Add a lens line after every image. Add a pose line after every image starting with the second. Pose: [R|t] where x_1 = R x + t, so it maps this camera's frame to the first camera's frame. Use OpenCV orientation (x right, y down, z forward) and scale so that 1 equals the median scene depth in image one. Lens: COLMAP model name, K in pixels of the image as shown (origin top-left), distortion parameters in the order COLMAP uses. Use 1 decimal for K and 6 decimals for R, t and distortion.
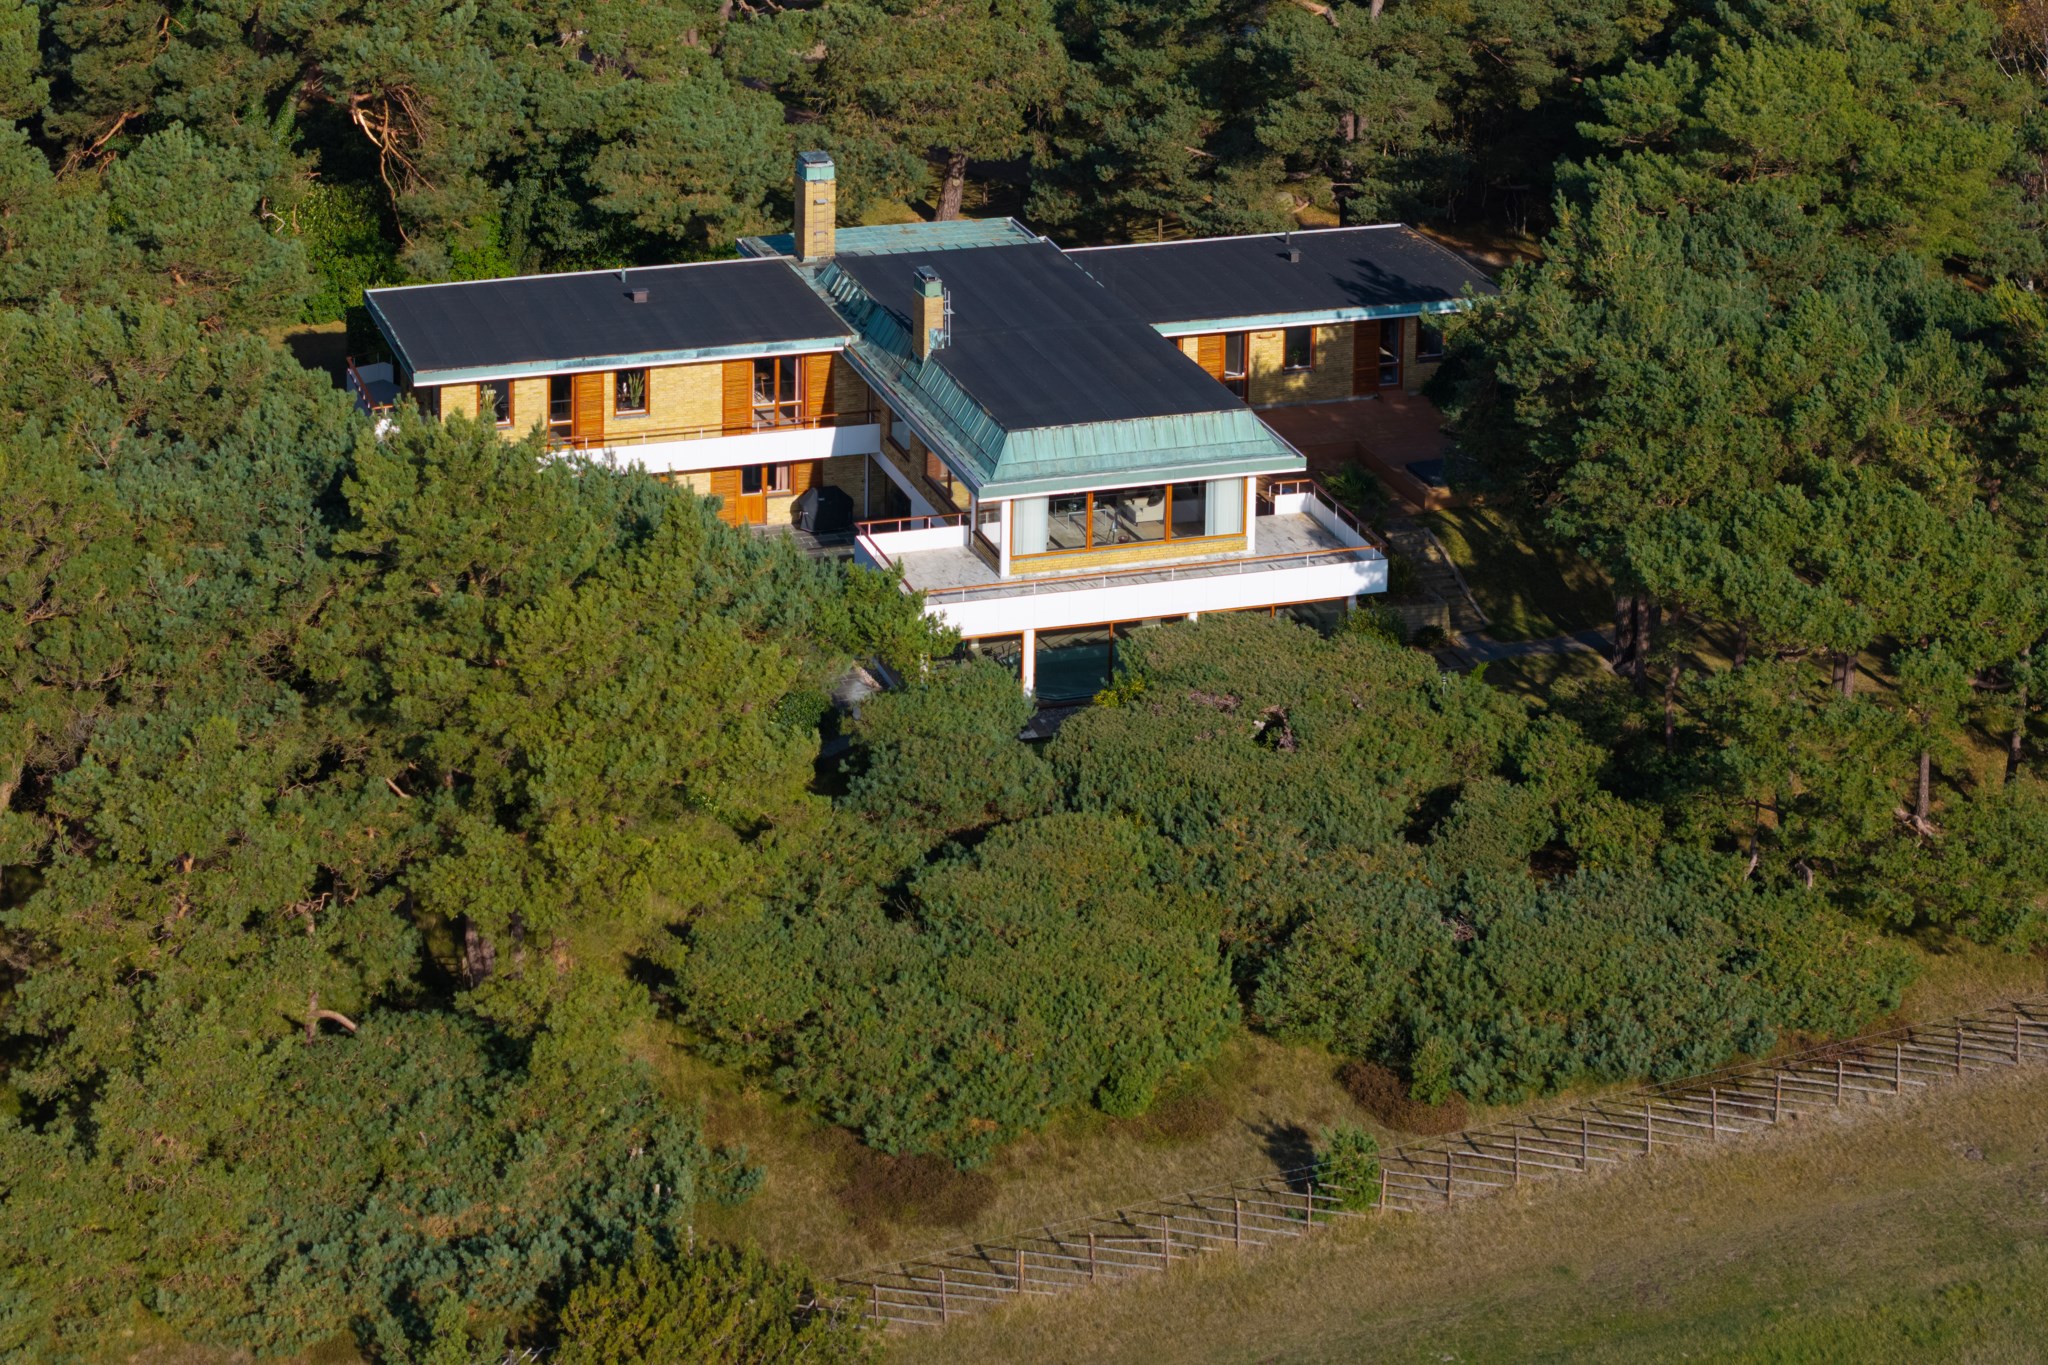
lens RADIAL K [[4138.9, 0, 1024.9], [0, 4138.9, 681.4], [0, 0, 1]] dist [0.007847, 0.000000]
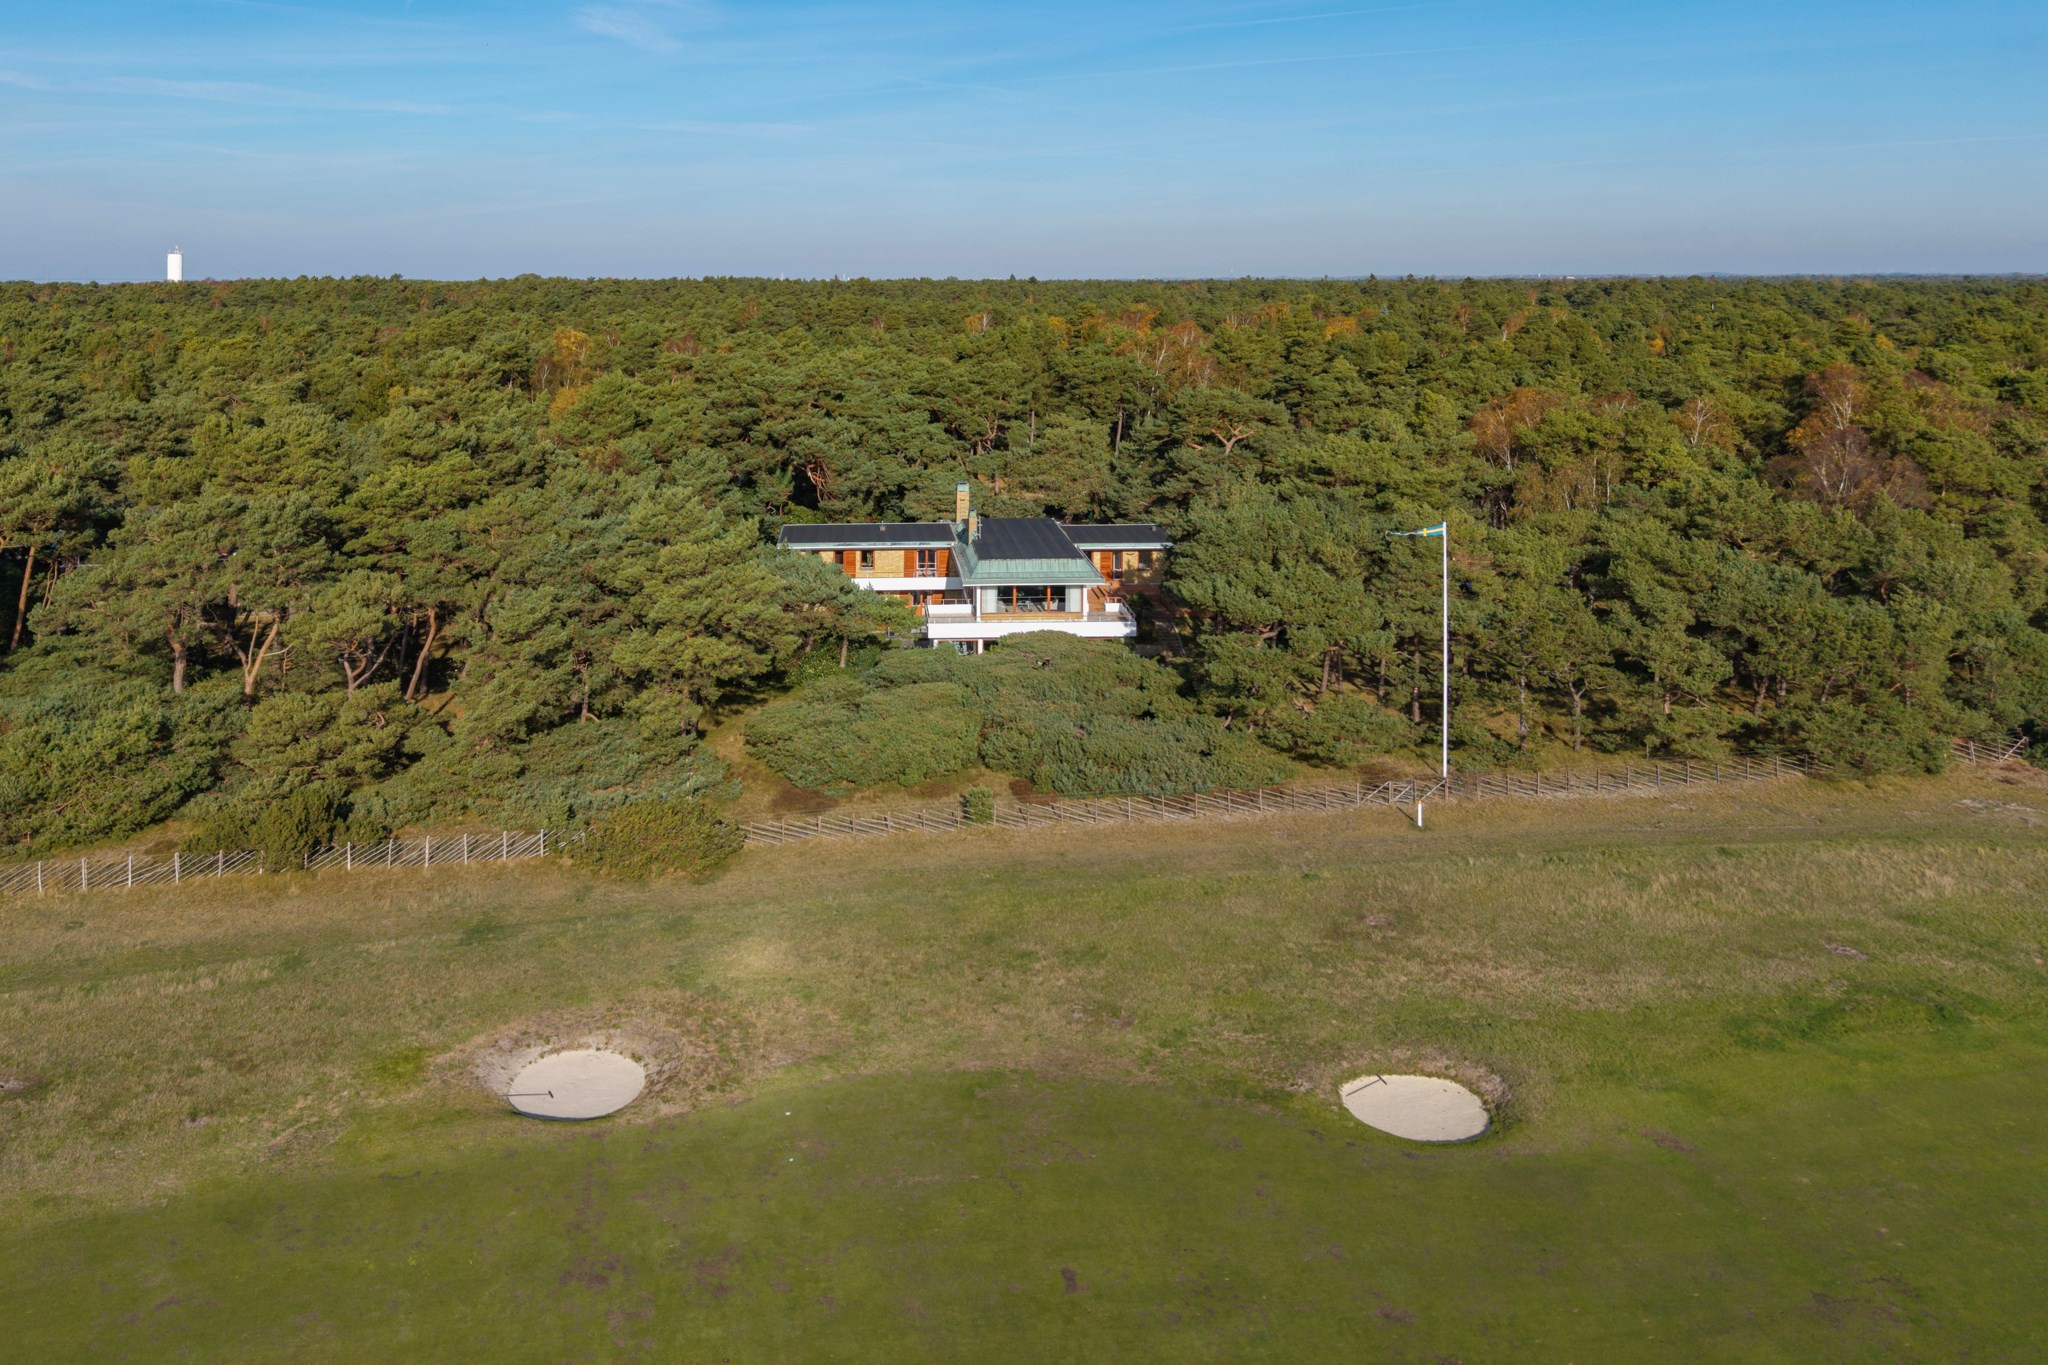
lens RADIAL K [[1417.0, 0, 1023.2], [0, 1417.0, 681.4], [0, 0, 1]] dist [0.001666, 0.000074]
pose [[0.933240, 0.025850, -0.358323, 0.318162], [-0.097602, 0.978137, -0.183636, 0.160589], [0.345742, 0.206350, 0.915359, 0.230960]]
